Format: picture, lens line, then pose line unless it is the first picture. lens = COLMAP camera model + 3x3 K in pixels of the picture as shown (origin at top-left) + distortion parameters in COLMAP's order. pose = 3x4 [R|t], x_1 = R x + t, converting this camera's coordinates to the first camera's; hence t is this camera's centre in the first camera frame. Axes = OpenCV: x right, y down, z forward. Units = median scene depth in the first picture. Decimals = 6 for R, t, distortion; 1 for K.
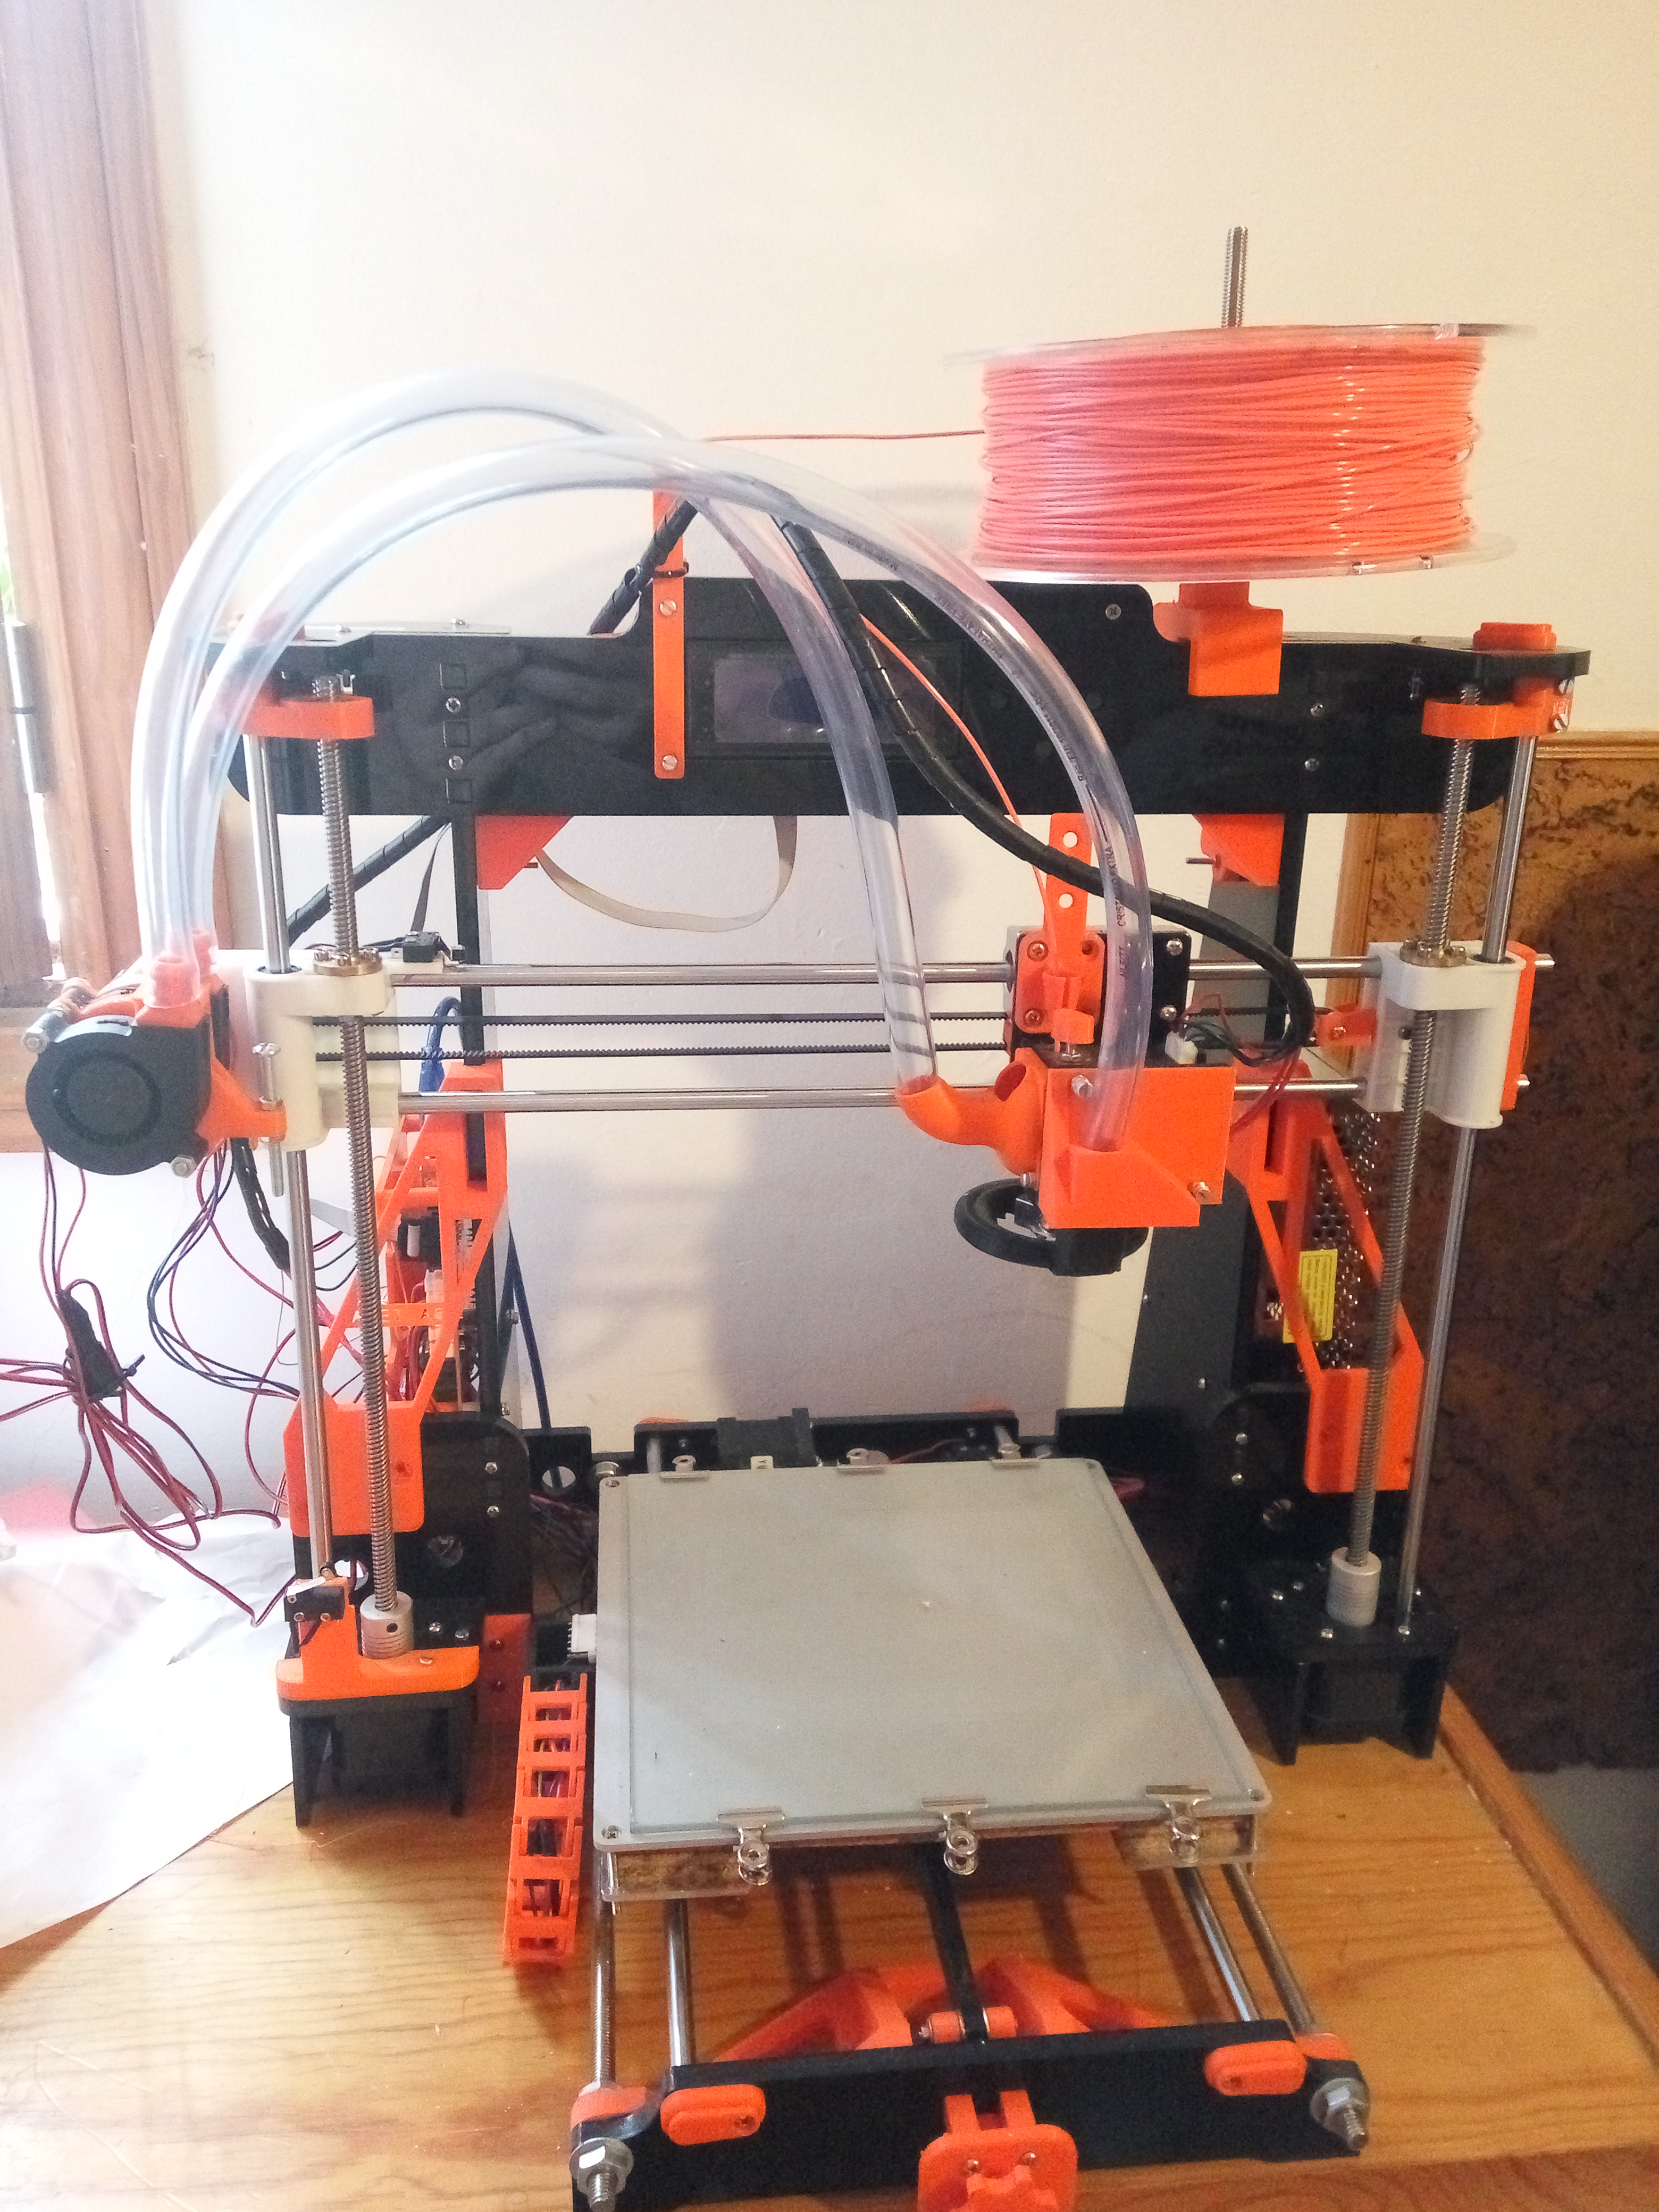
lens RADIAL K [[1814.8, 0, 827.0], [0, 1814.8, 1112.3], [0, 0, 1]] dist [0.053110, -0.049510]
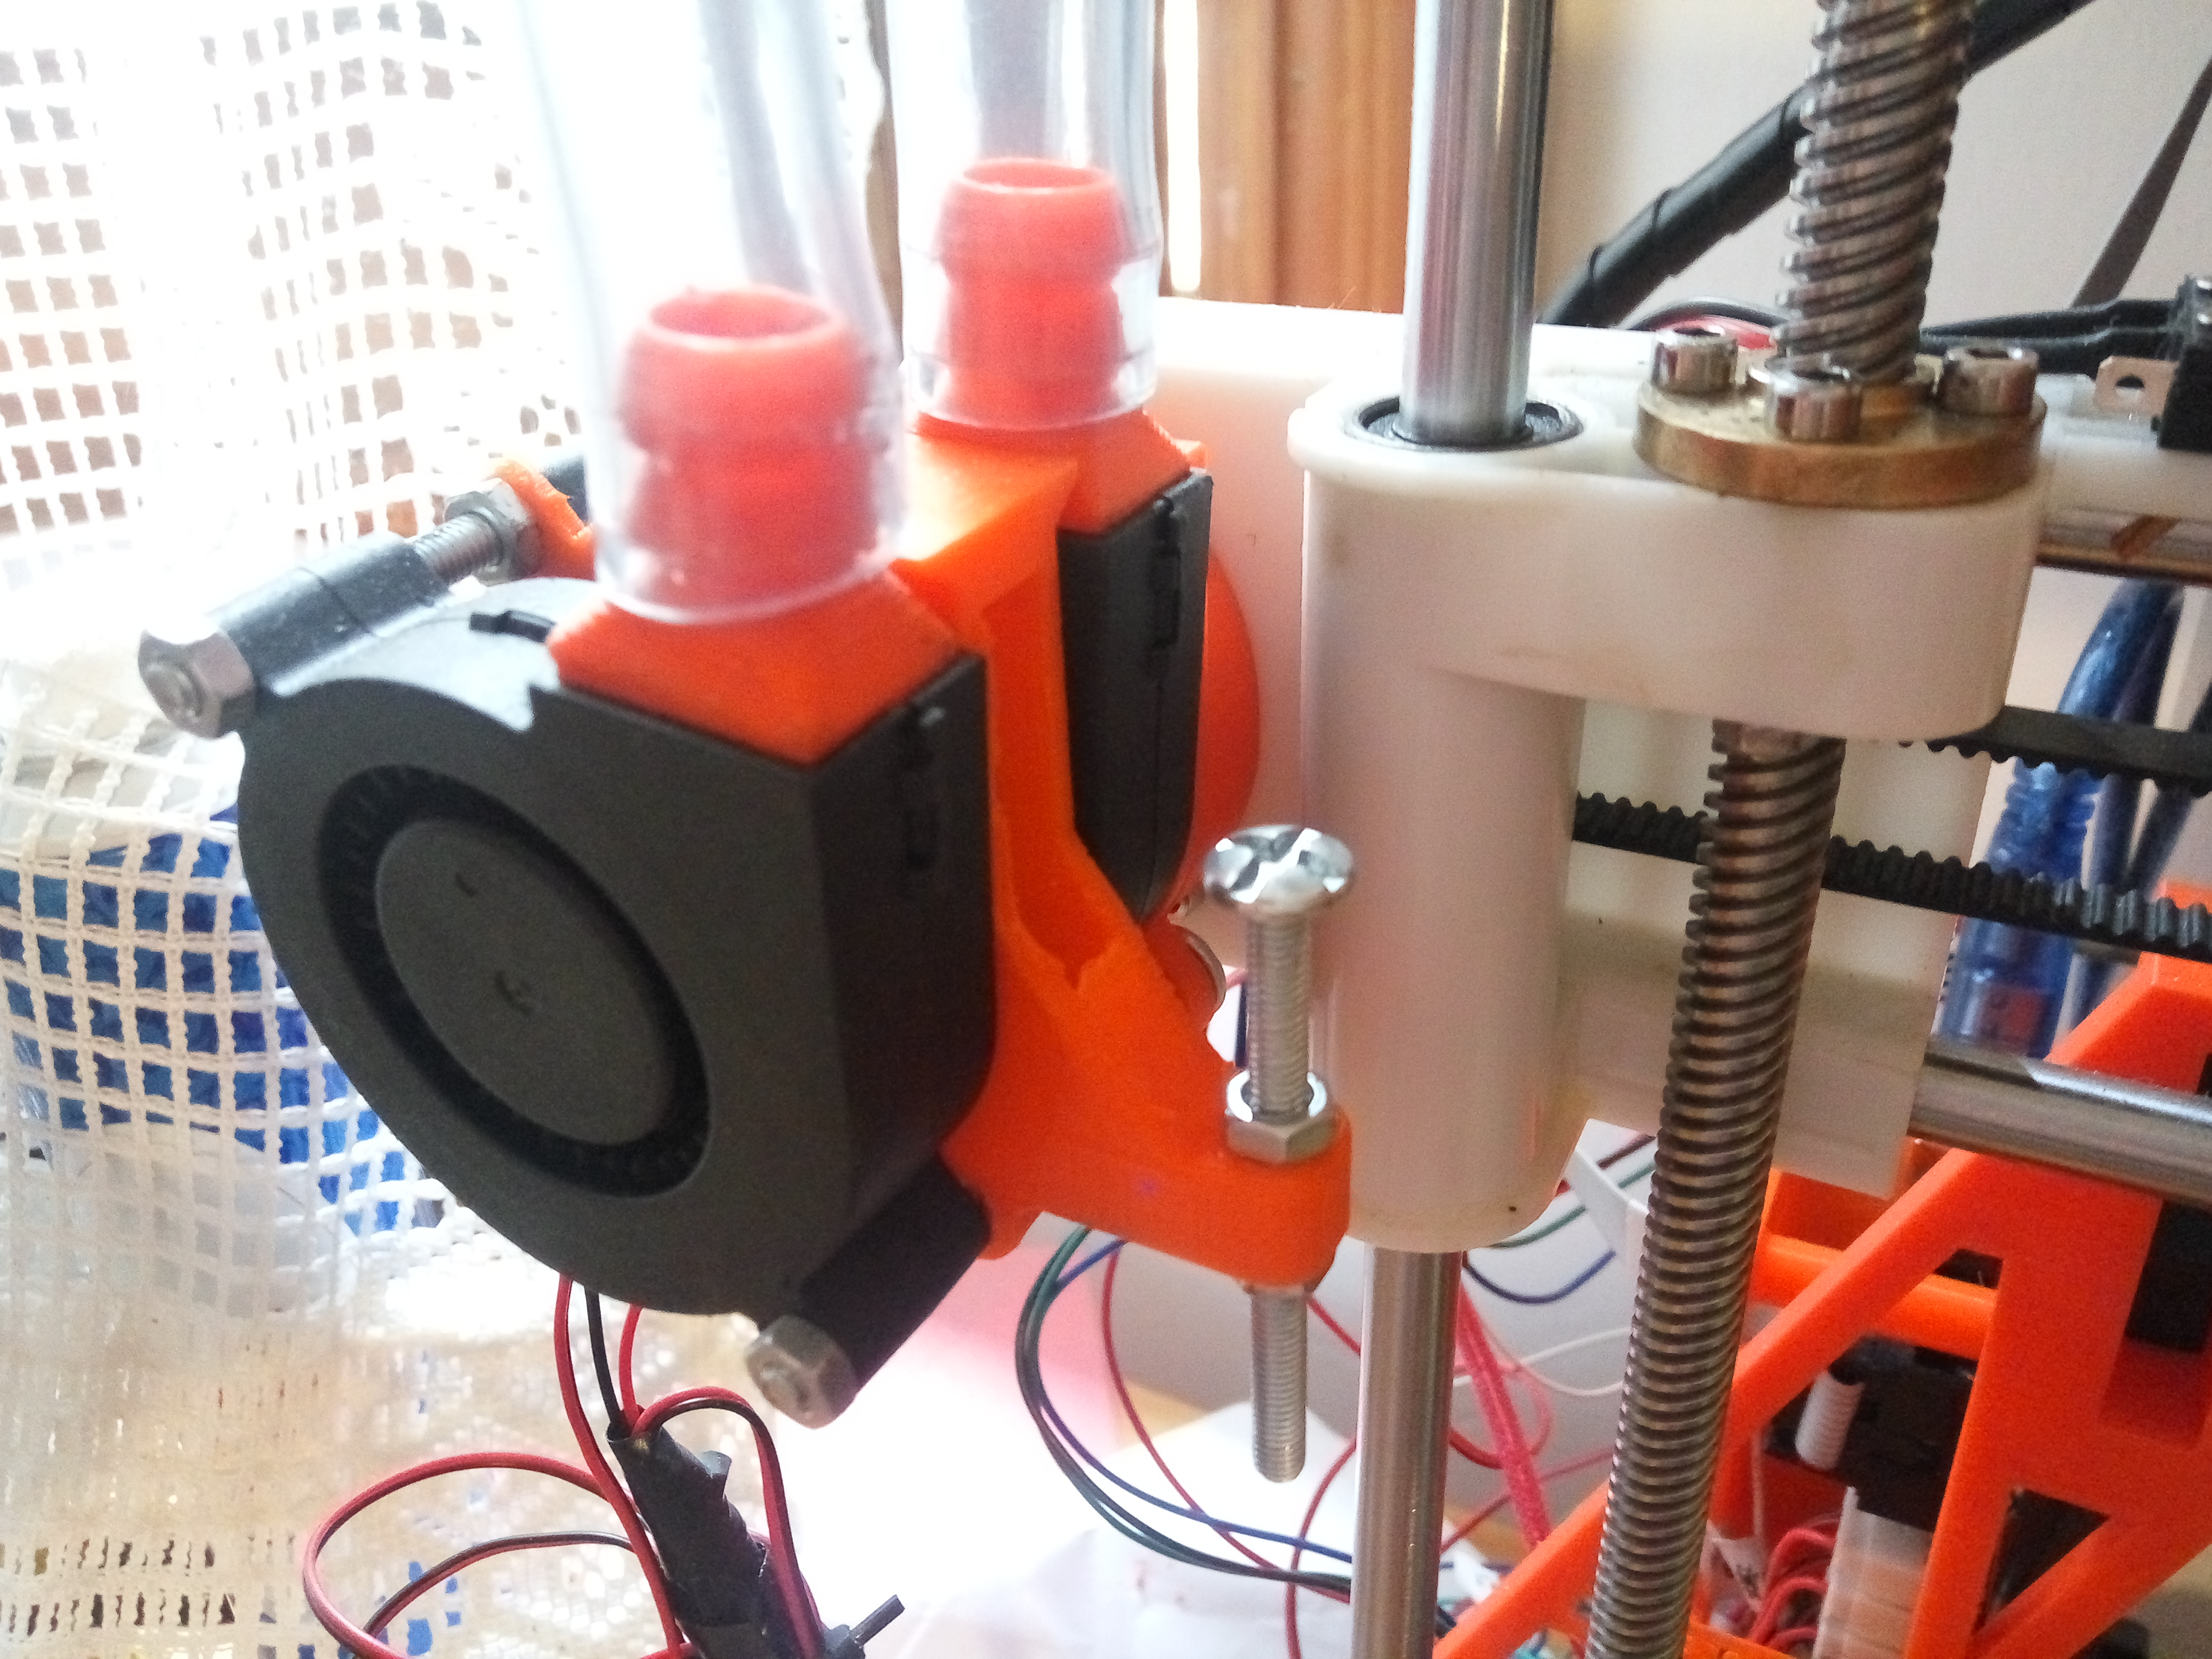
lens RADIAL K [[1814.8, 0, 1098.5], [0, 1814.8, 834.5], [0, 0, 1]] dist [0.053110, -0.049510]
pose [[0.820127, 0.226304, -0.525526, -0.218410], [-0.133905, 0.968866, 0.208248, -0.070772], [0.556292, -0.100420, 0.824897, 0.808316]]
